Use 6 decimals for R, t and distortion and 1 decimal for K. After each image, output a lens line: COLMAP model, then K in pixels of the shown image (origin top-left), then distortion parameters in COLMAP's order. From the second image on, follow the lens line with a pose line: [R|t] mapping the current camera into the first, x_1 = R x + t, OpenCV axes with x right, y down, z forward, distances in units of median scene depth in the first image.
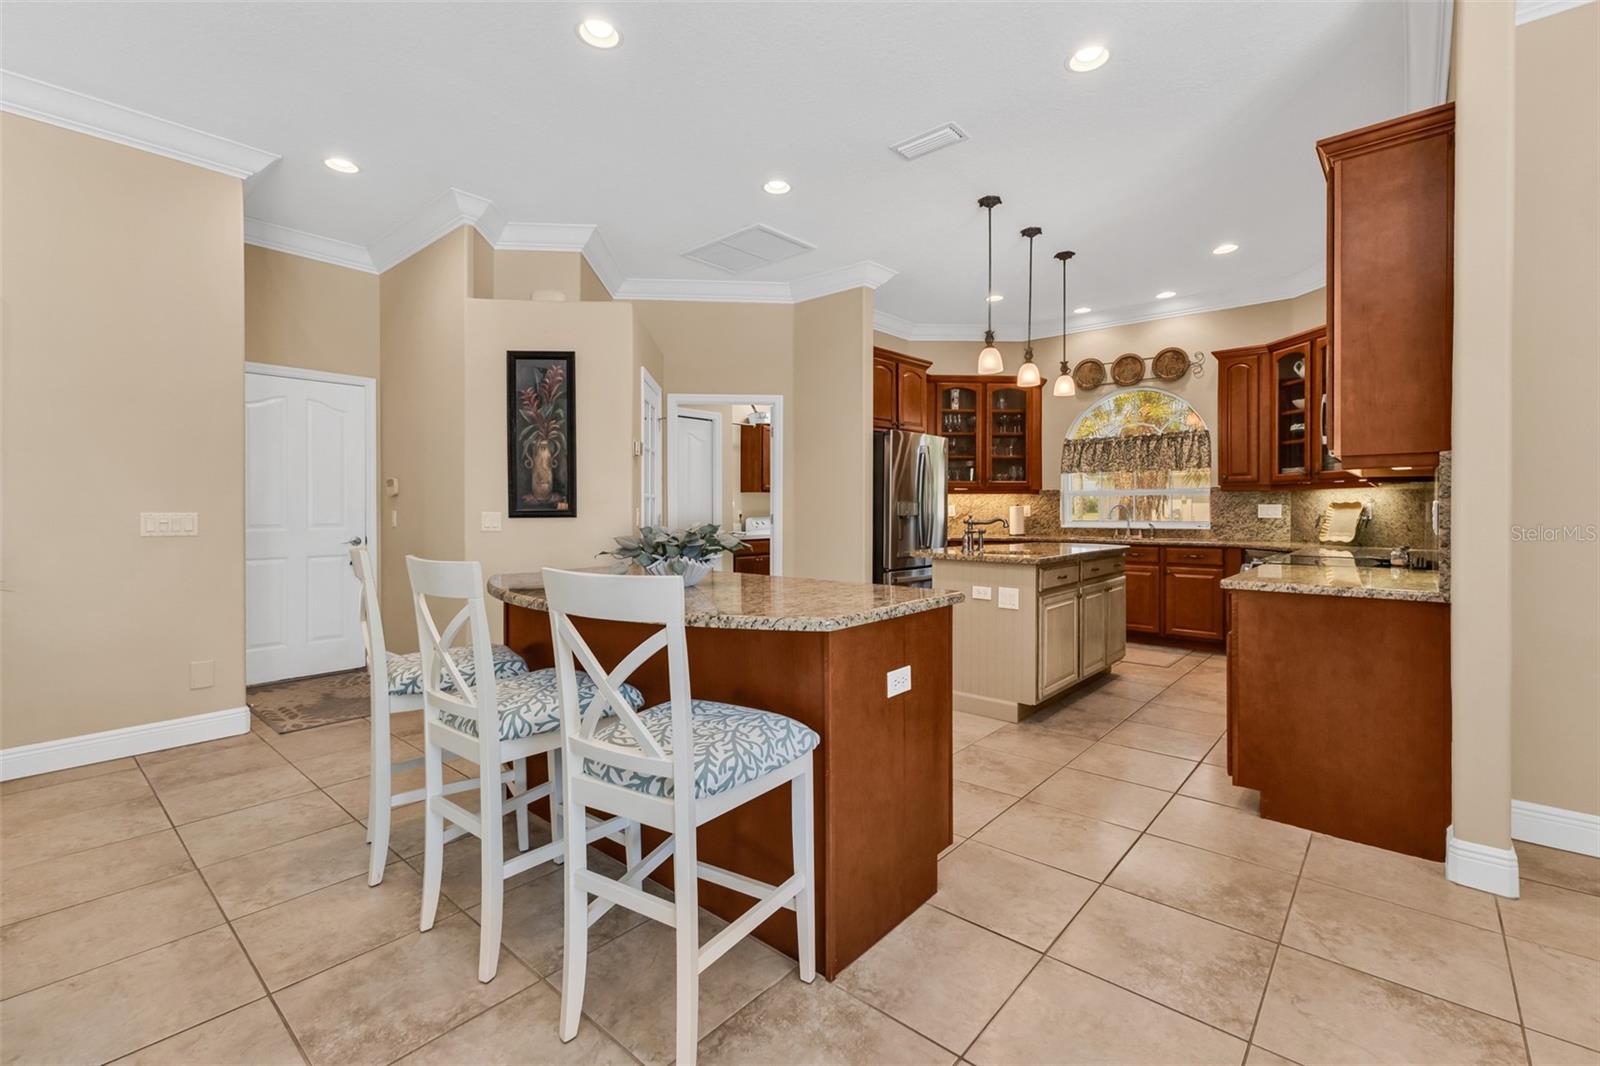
lens RADIAL K [[704.3, 0, 801.8], [0, 704.3, 521.3], [0, 0, 1]] dist [0.012441, 0.000509]
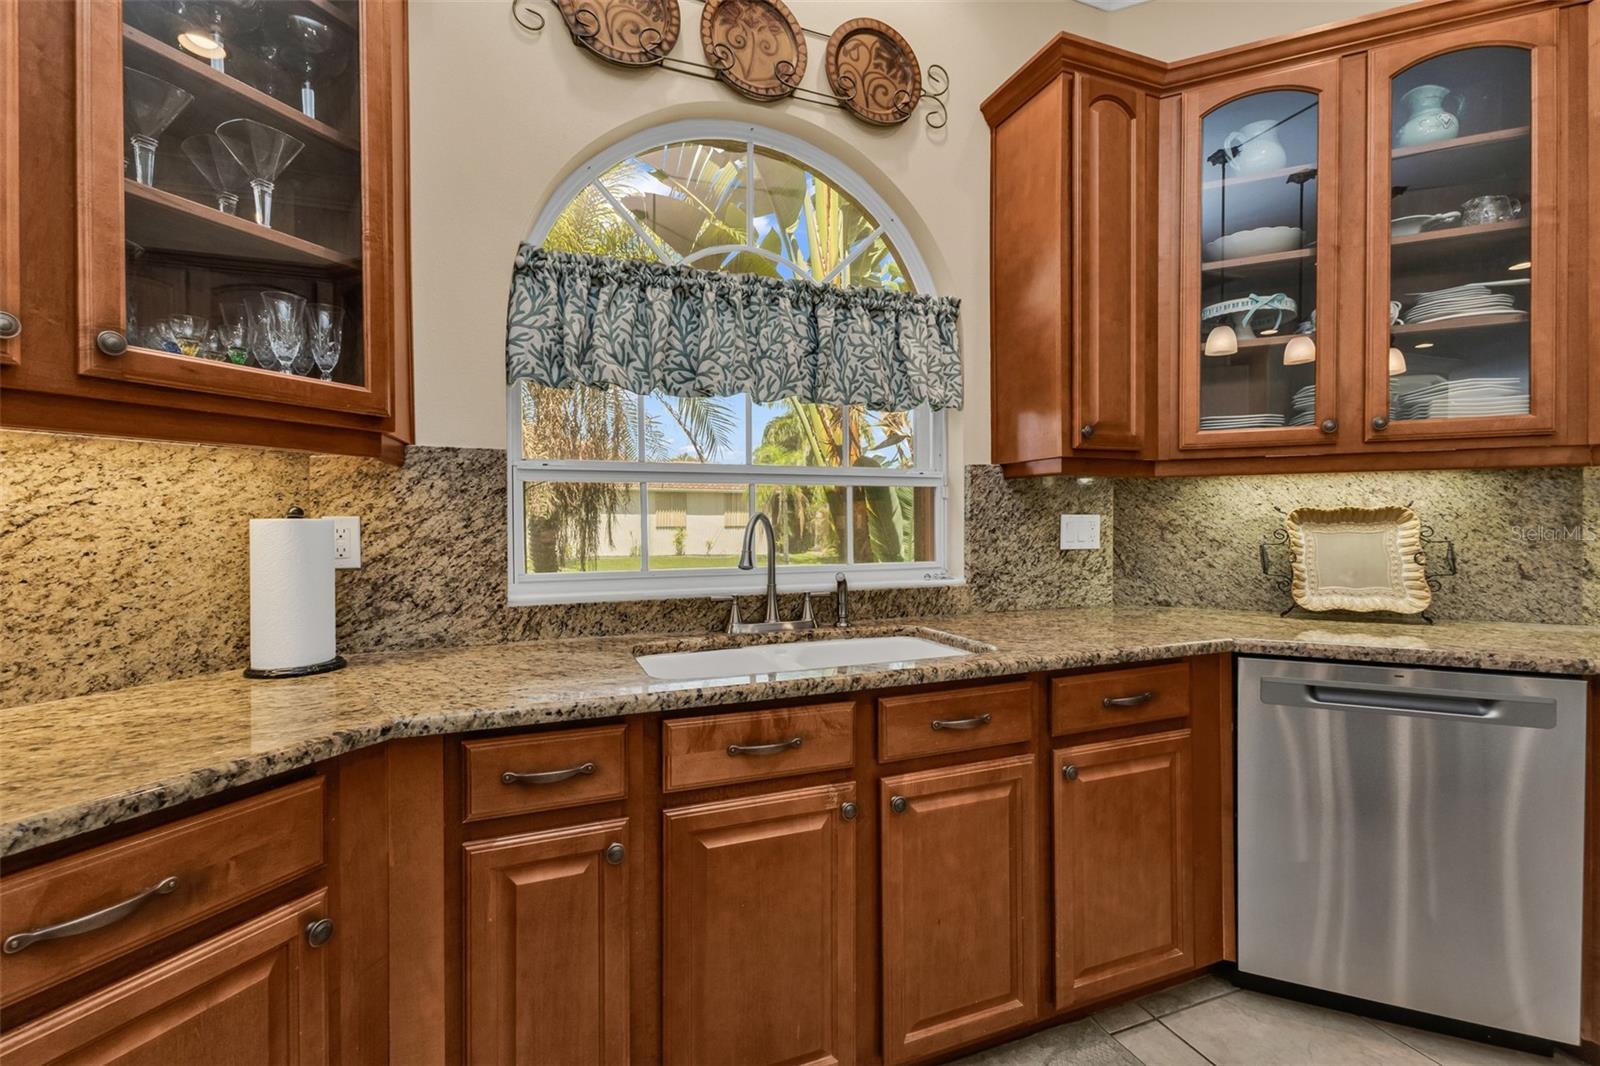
lens RADIAL K [[703.2, 0, 804.4], [0, 703.2, 527.7], [0, 0, 1]] dist [0.011741, 0.000040]
pose [[0.472891, -0.008889, 0.881076, 0.222413], [0.019799, 0.999804, -0.000539, -0.017755], [-0.880898, 0.017699, 0.472975, 0.872280]]
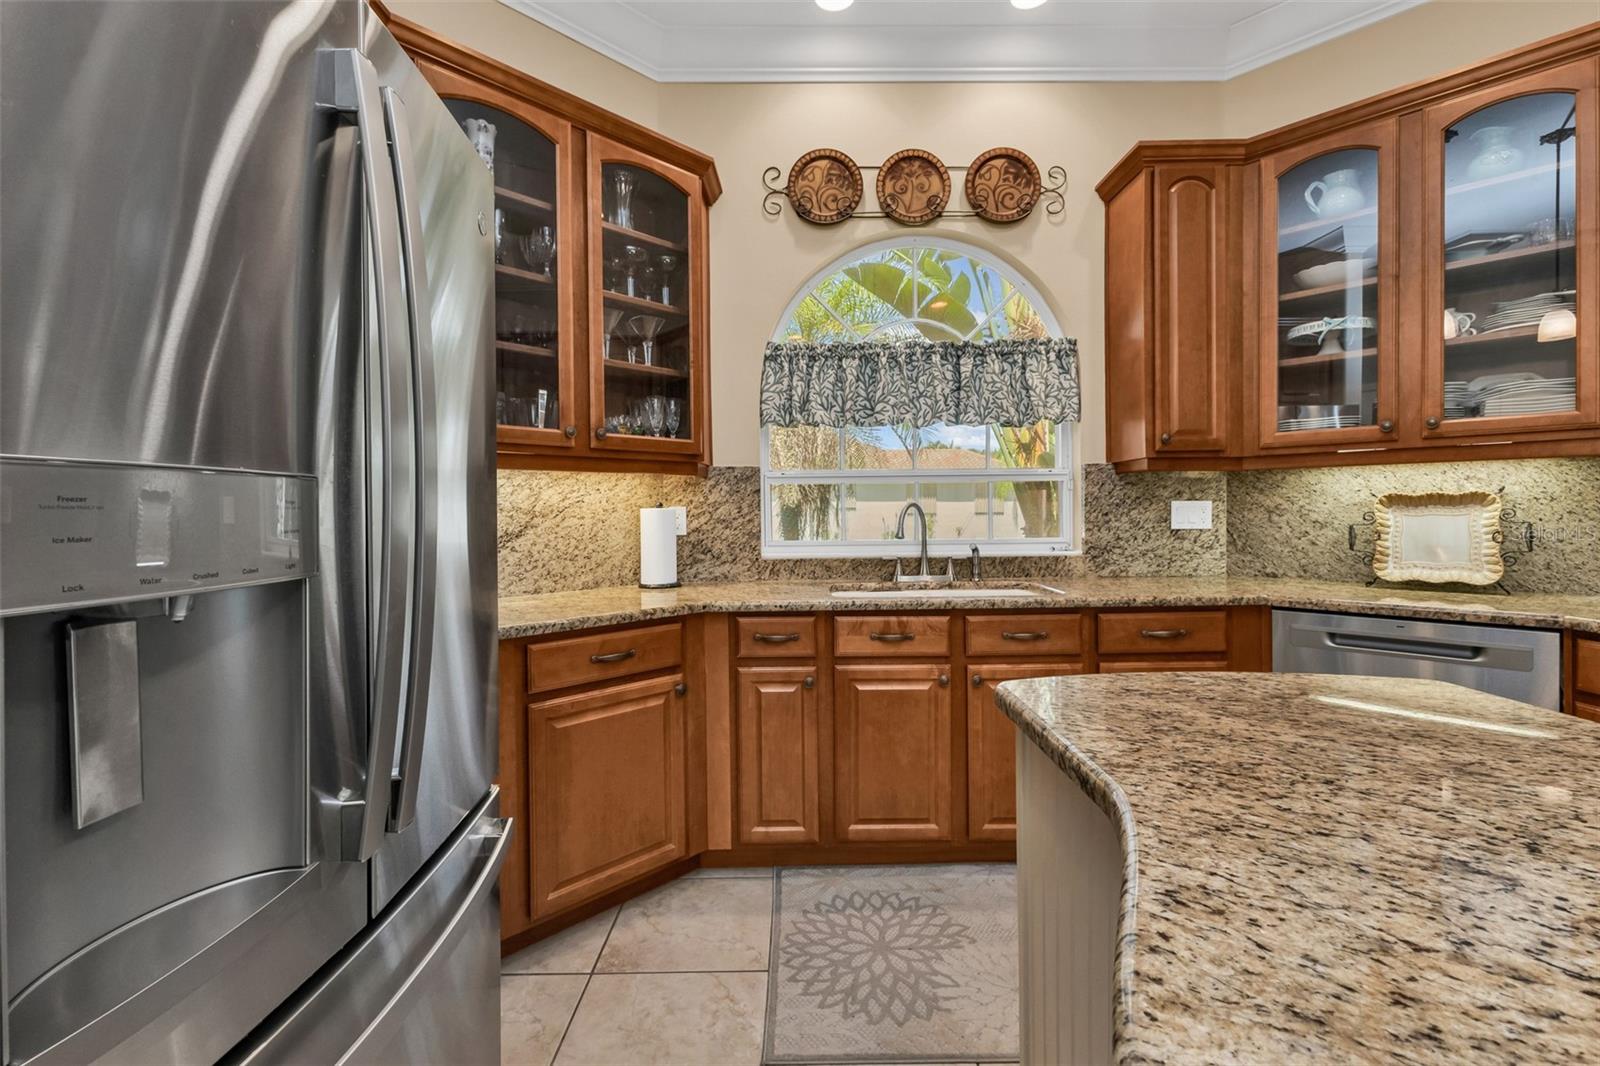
lens RADIAL K [[704.3, 0, 801.8], [0, 704.3, 521.3], [0, 0, 1]] dist [0.012441, 0.000509]
pose [[0.756155, -0.017079, 0.654169, 0.131454], [0.021093, 0.999776, 0.001721, -0.014997], [-0.654052, 0.012497, 0.756346, 0.742843]]
